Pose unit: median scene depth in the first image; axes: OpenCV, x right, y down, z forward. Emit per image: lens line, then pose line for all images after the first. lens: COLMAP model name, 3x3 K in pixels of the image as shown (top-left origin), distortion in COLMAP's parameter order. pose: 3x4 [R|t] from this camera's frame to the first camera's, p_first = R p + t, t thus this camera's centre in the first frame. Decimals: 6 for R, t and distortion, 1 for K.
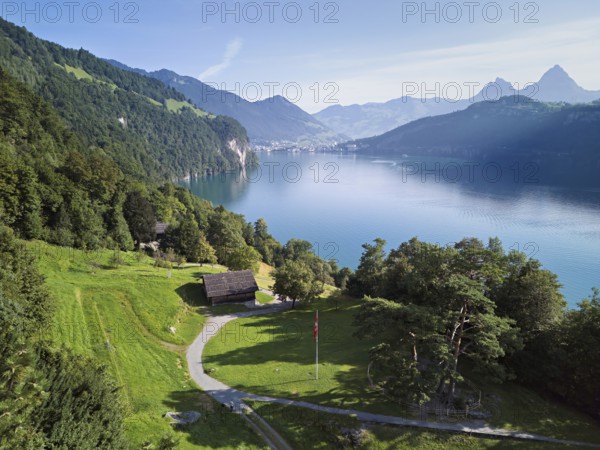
lens RADIAL K [[419.1, 0, 300.0], [0, 419.1, 225.0], [0, 0, 1]] dist [0.067199, -0.061007]
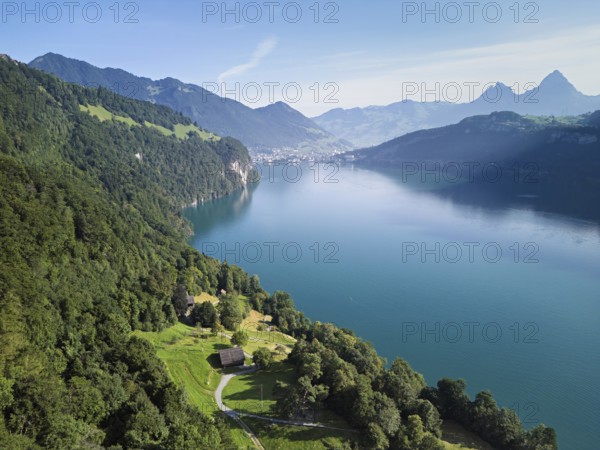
lens RADIAL K [[419.1, 0, 300.0], [0, 419.1, 225.0], [0, 0, 1]] dist [0.067199, -0.061007]
pose [[0.999977, 0.003916, -0.005504, 0.017778], [-0.003915, 0.999992, 0.000148, -0.050741], [0.005505, -0.000127, 0.999985, -0.108943]]
